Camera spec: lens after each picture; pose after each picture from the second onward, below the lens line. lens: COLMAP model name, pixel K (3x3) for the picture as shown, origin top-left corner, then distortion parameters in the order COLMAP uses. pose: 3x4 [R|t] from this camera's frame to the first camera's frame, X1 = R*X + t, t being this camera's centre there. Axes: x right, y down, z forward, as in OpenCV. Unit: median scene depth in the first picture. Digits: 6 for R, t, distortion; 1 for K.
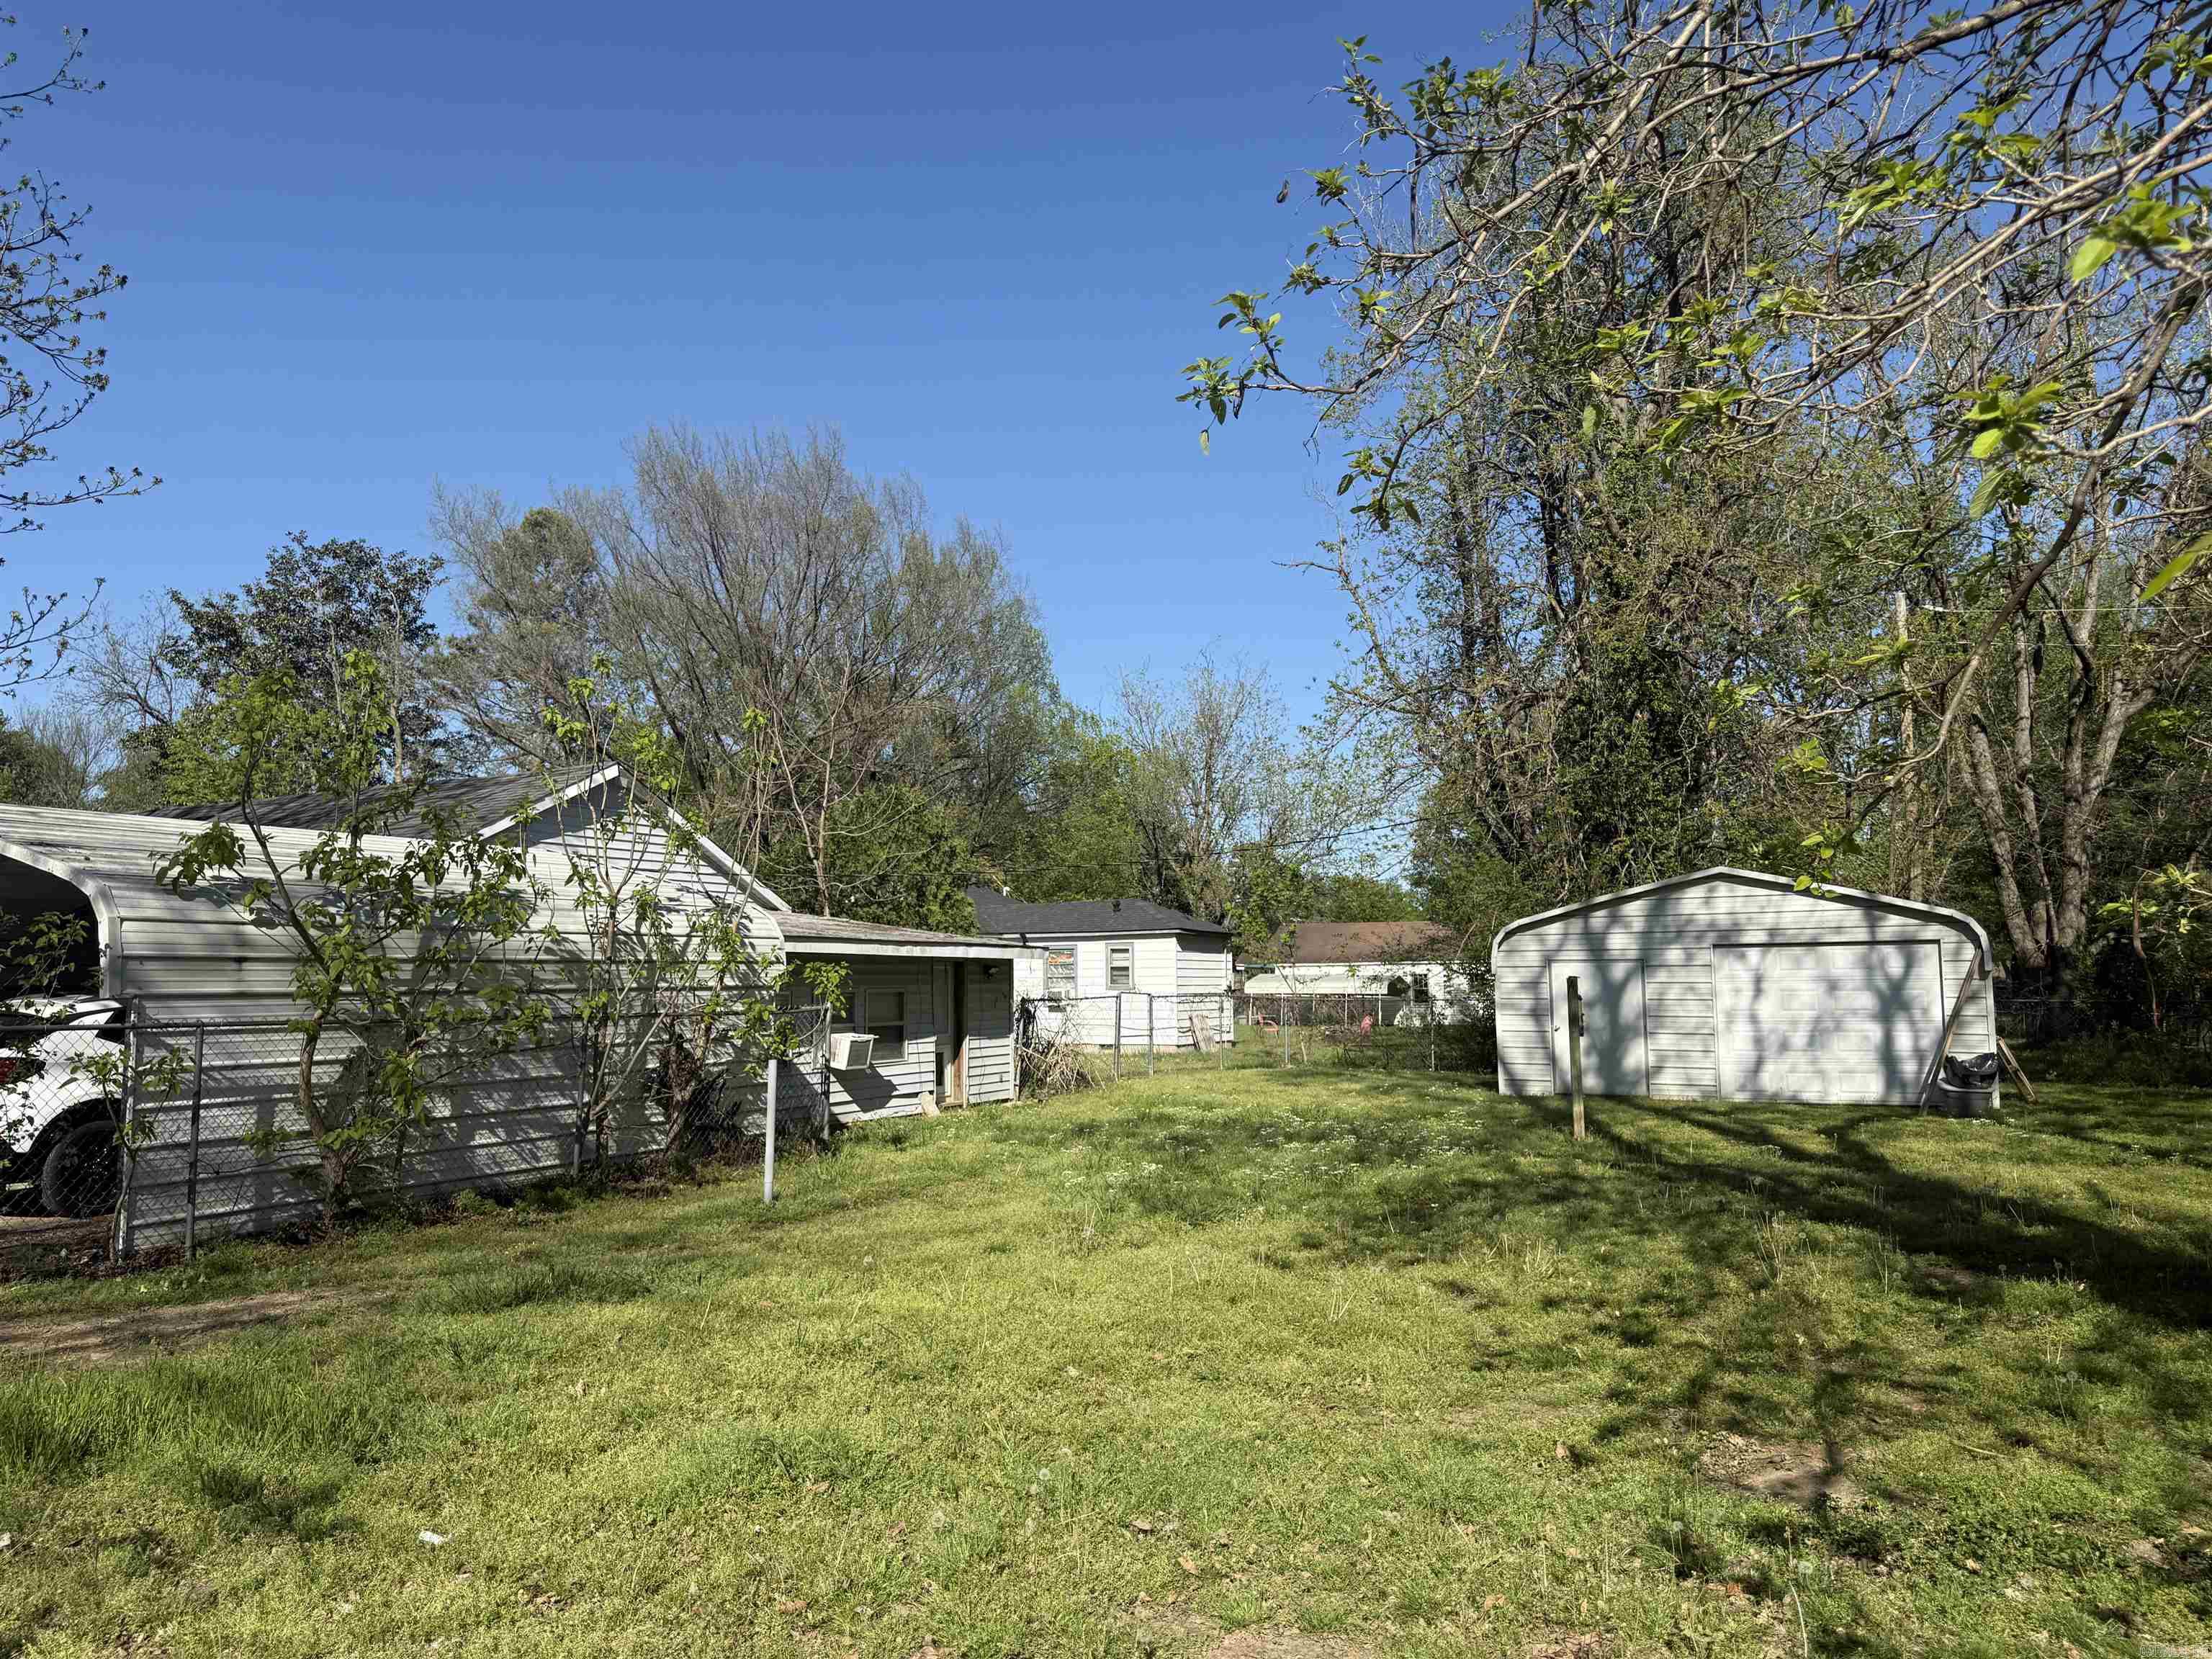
lens RADIAL K [[1665.0, 0, 1106.0], [0, 1665.0, 829.5], [0, 0, 1]] dist [0.003336, 0.000377]
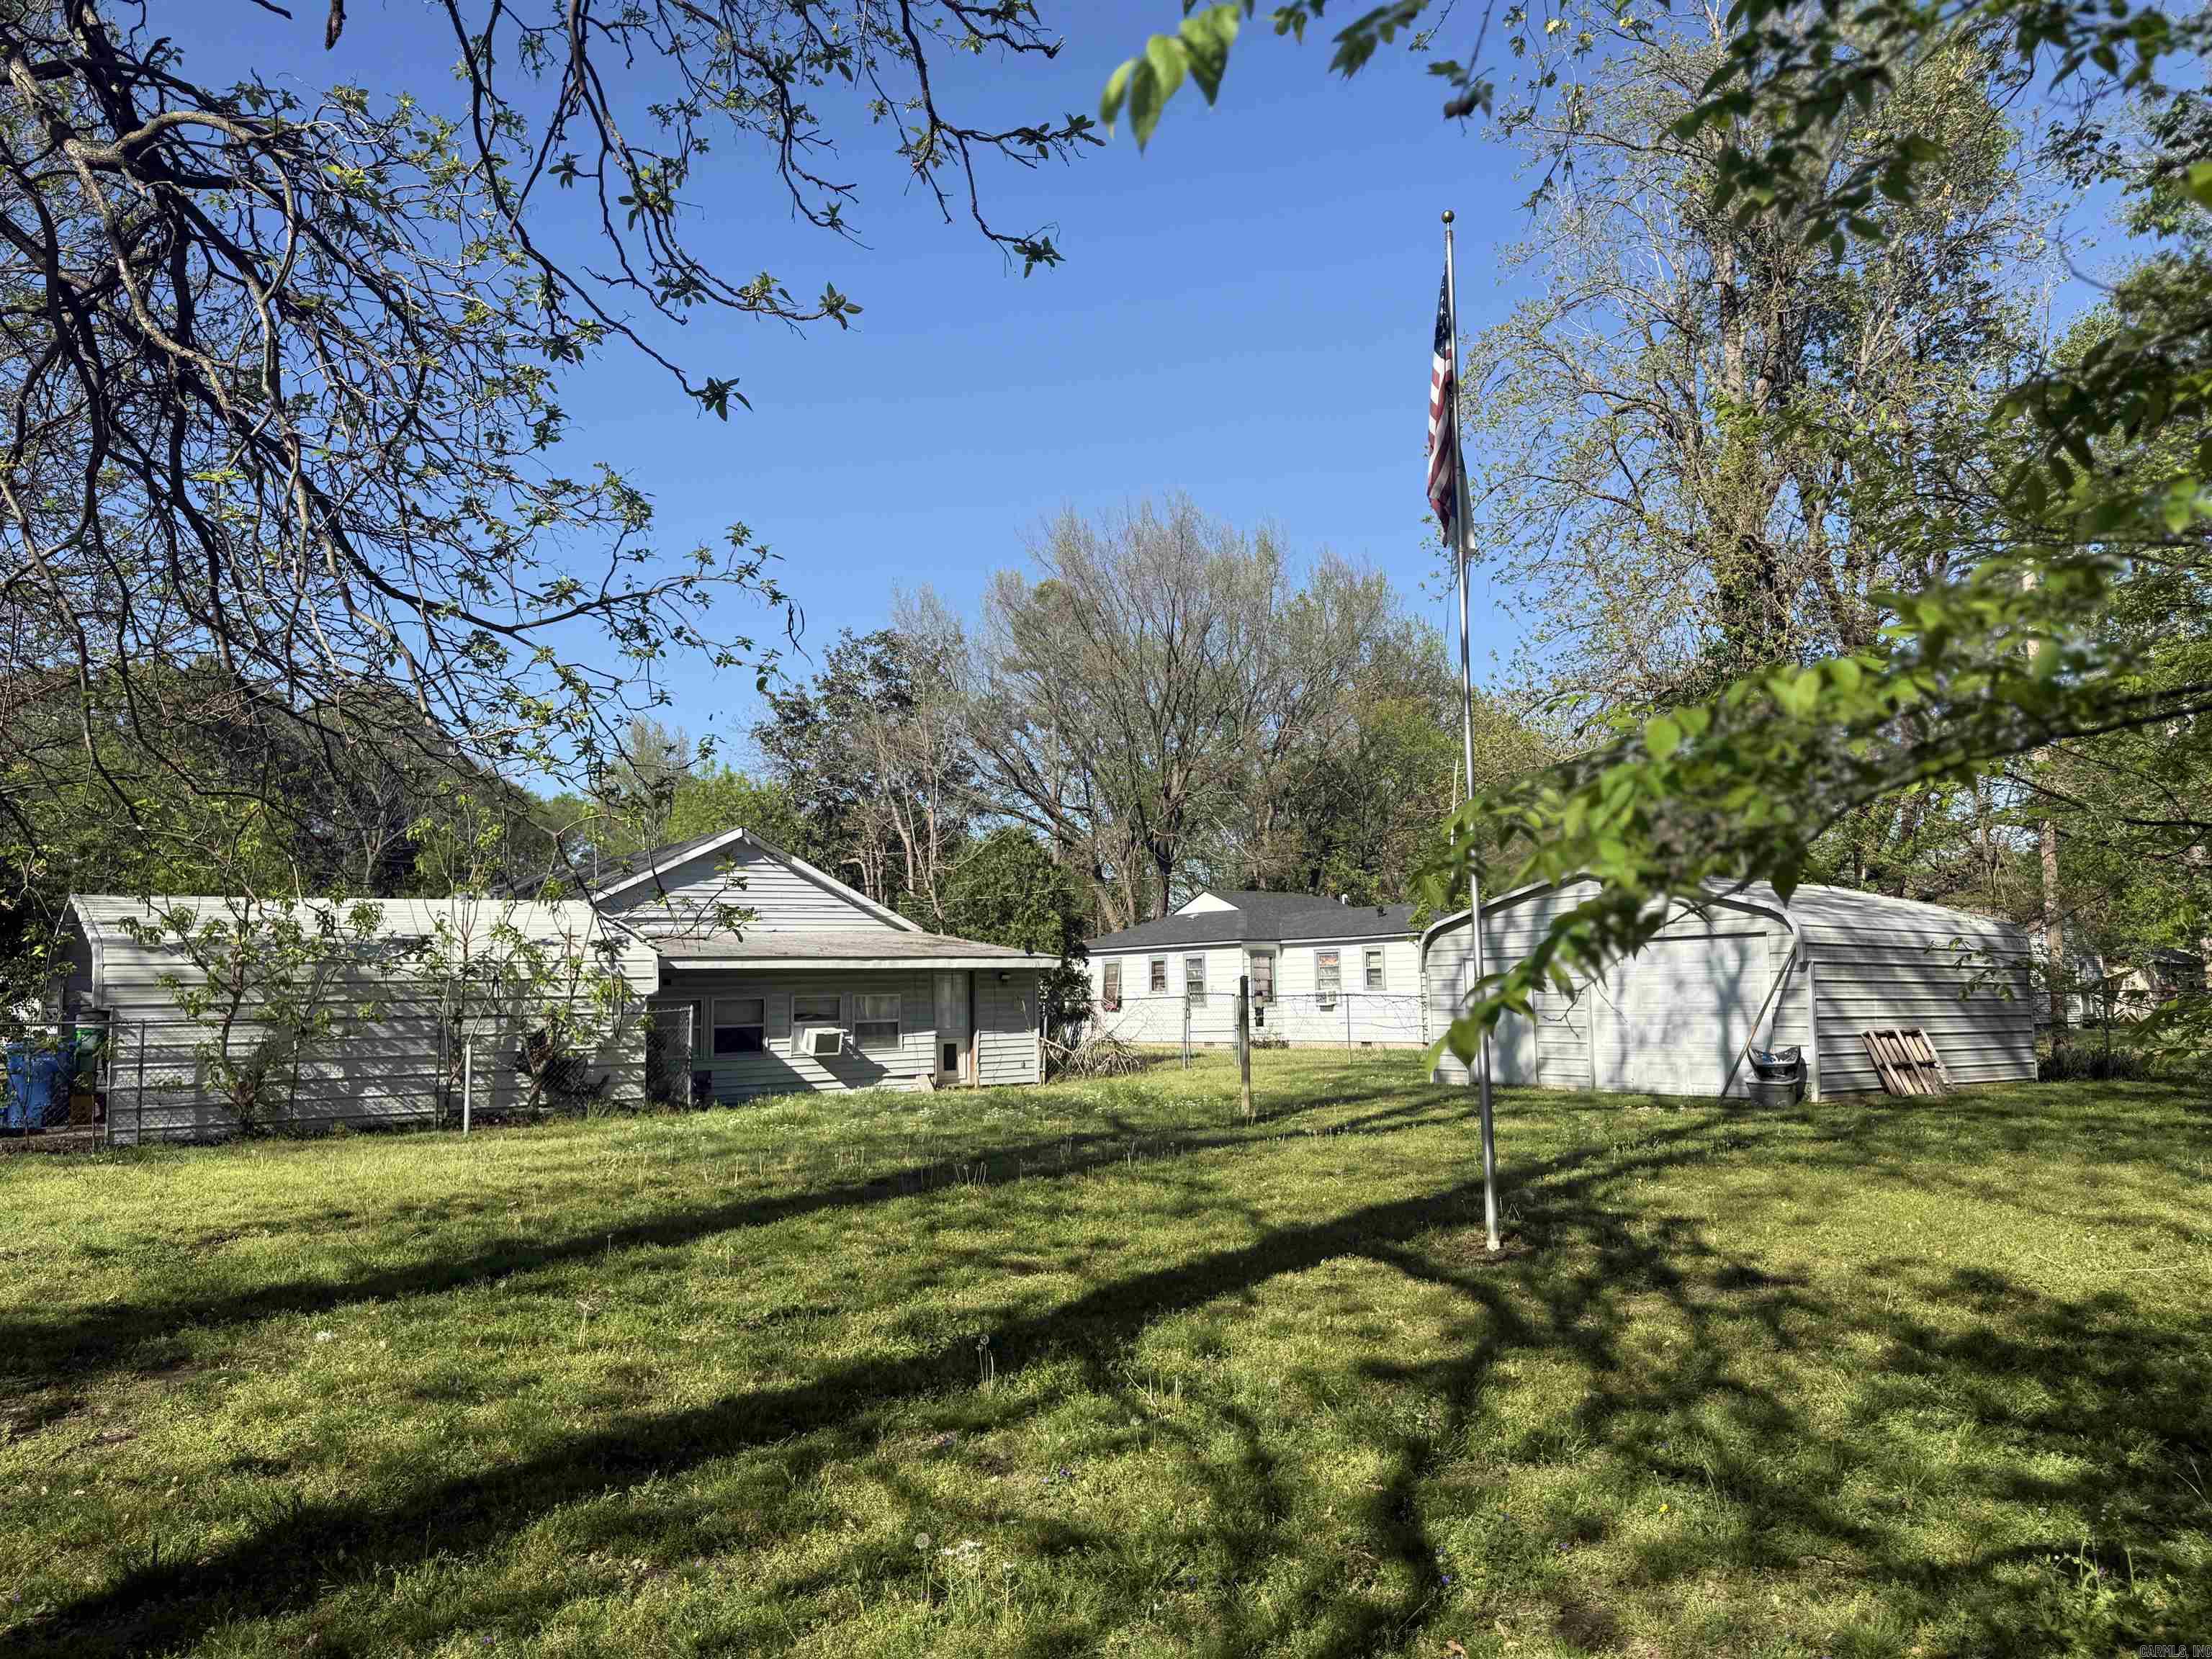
lens RADIAL K [[1665.0, 0, 1106.0], [0, 1665.0, 829.5], [0, 0, 1]] dist [0.003336, 0.000377]
pose [[0.889681, -0.053413, -0.453448, 0.587134], [0.053947, 0.998474, -0.011768, -0.006468], [0.453384, -0.013992, 0.891205, -0.064647]]
